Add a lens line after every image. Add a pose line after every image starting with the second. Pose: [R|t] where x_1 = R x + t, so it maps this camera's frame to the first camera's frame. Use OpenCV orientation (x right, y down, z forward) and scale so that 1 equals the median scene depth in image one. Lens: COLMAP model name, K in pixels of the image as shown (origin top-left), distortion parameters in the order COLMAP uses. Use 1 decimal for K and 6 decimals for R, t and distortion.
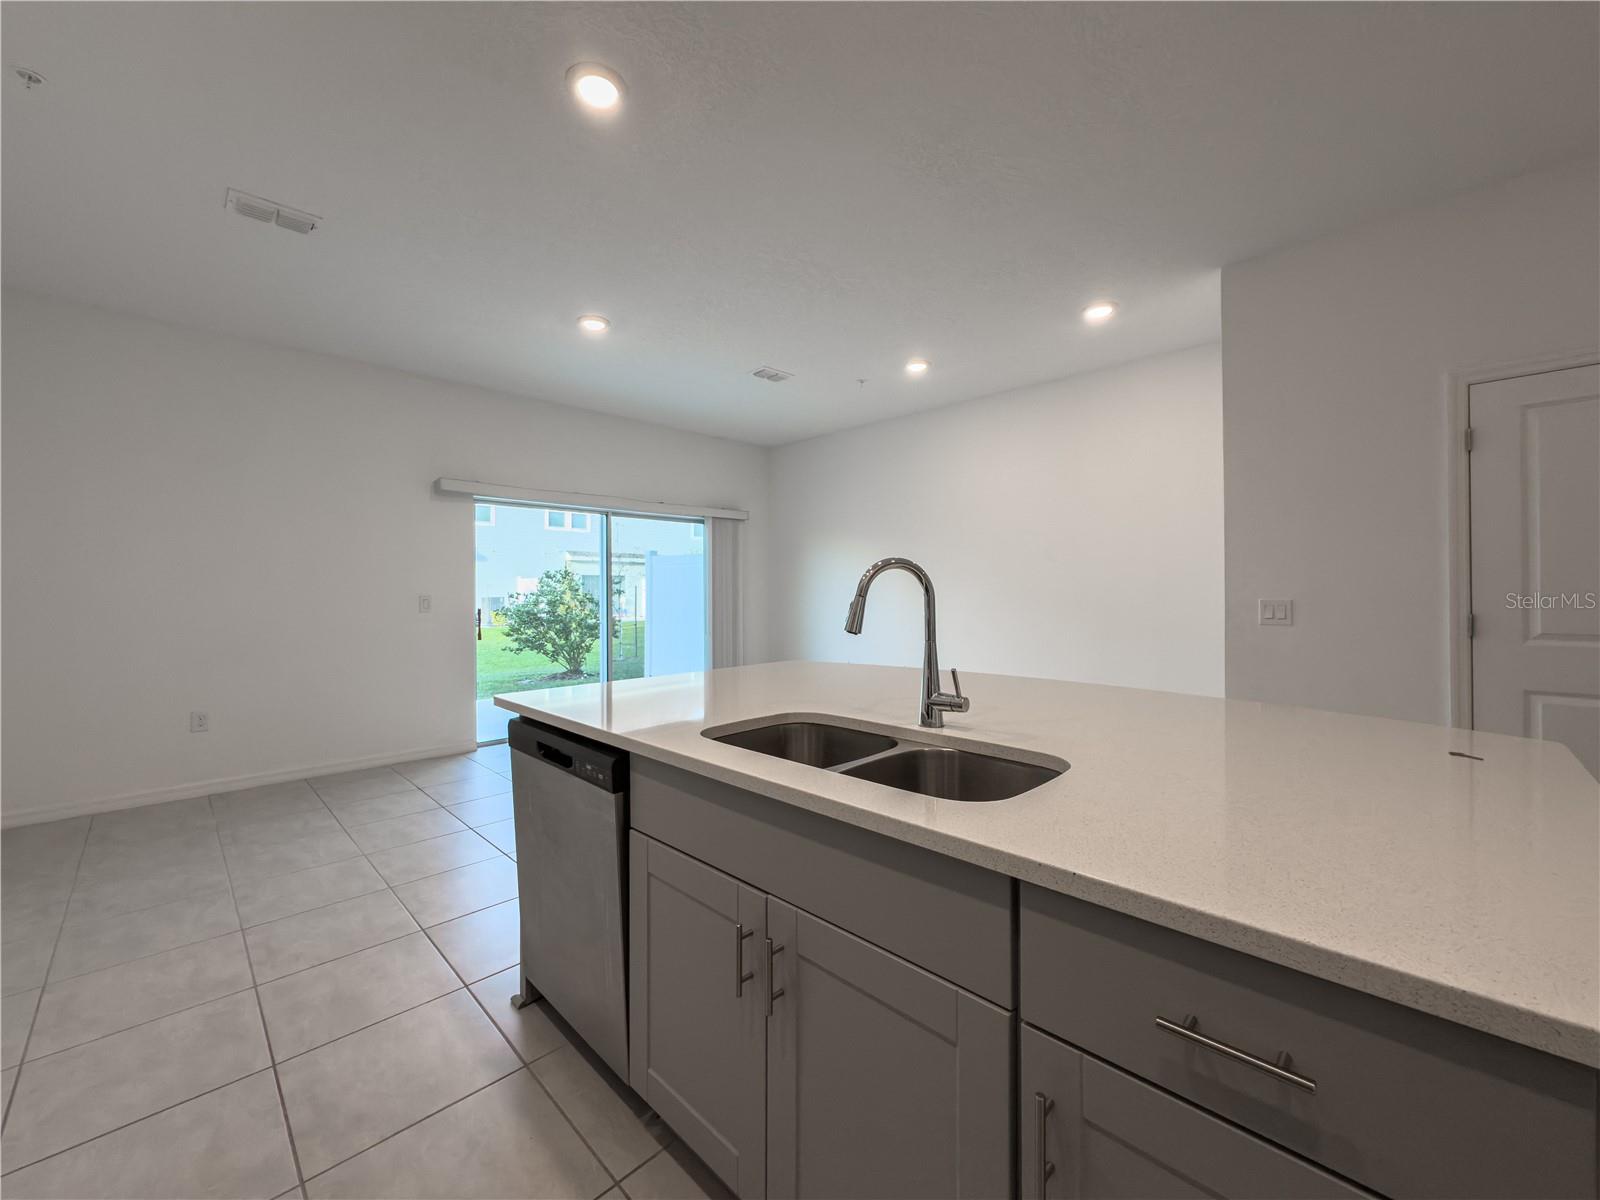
lens RADIAL K [[630.9, 0, 792.3], [0, 630.9, 592.8], [0, 0, 1]] dist [-0.000478, 0.000020]
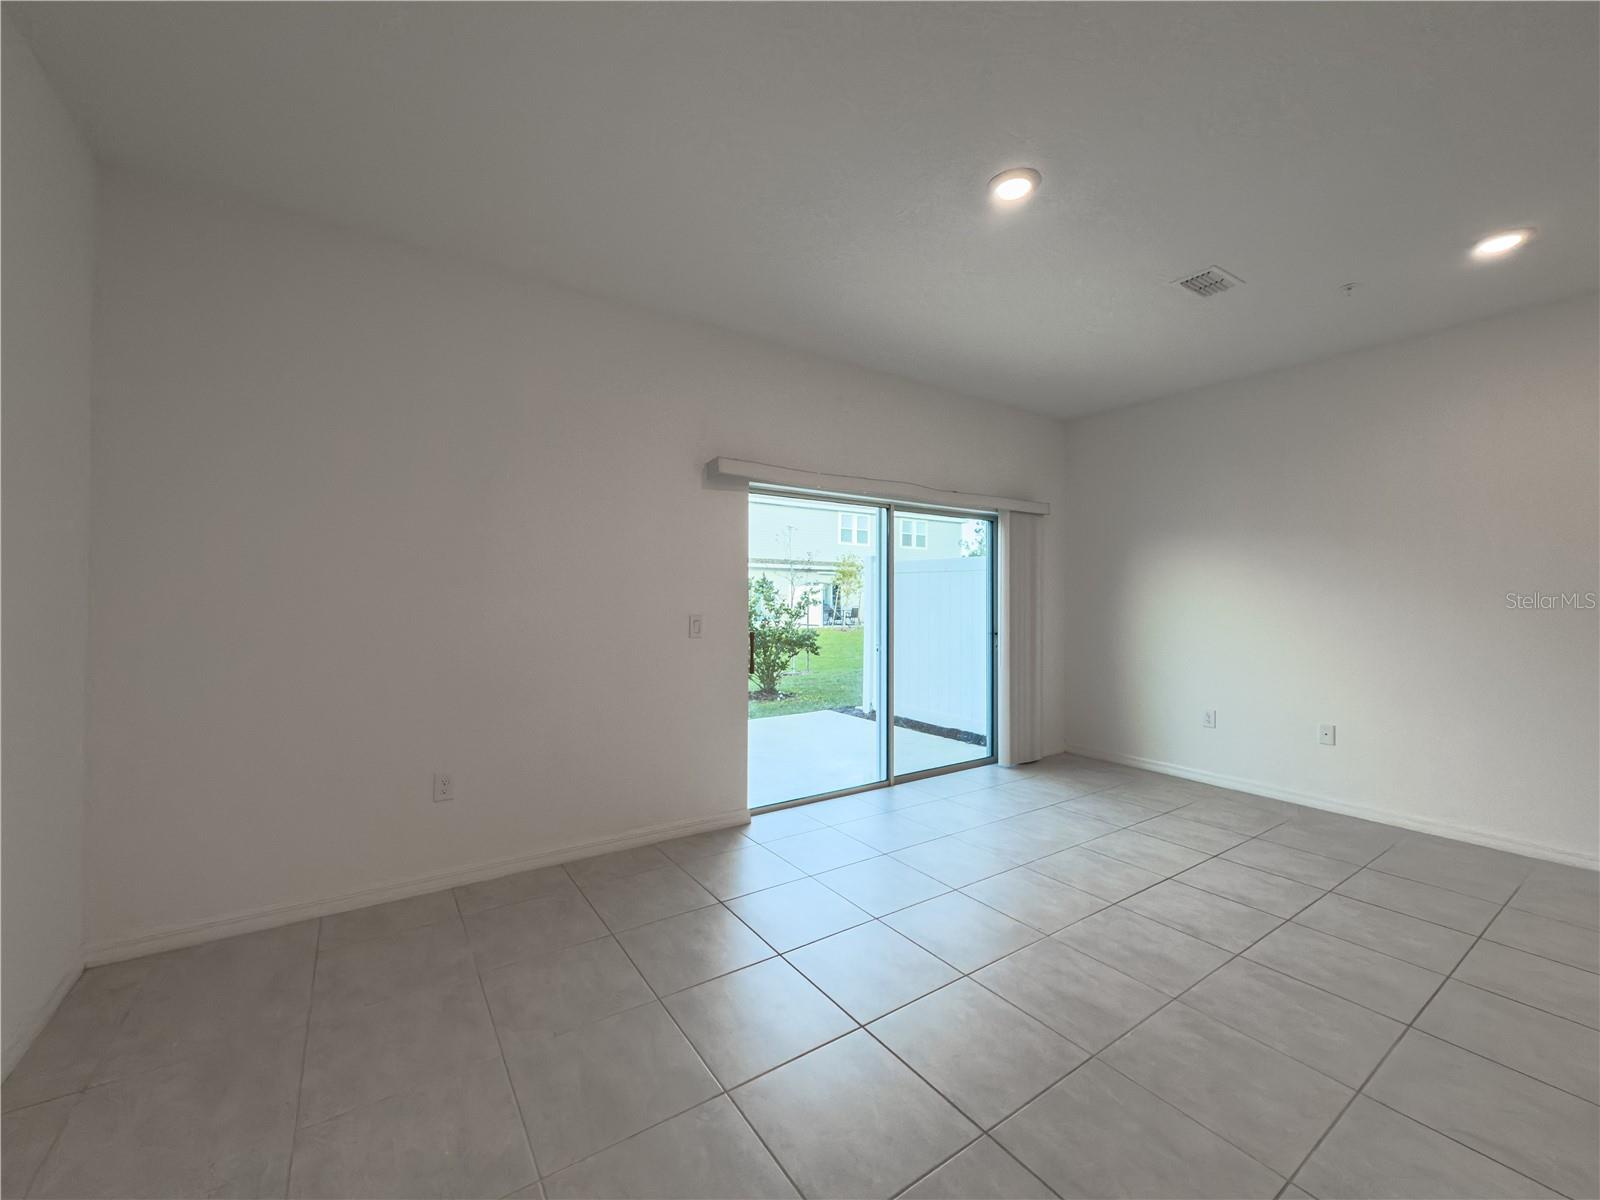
lens RADIAL K [[638.6, 0, 801.5], [0, 638.6, 598.0], [0, 0, 1]] dist [0.001251, 0.000026]
pose [[0.982879, 0.009468, -0.184011, -0.254452], [-0.009601, 0.999954, 0.000168, -0.014252], [0.184004, 0.001602, 0.982924, 0.221412]]
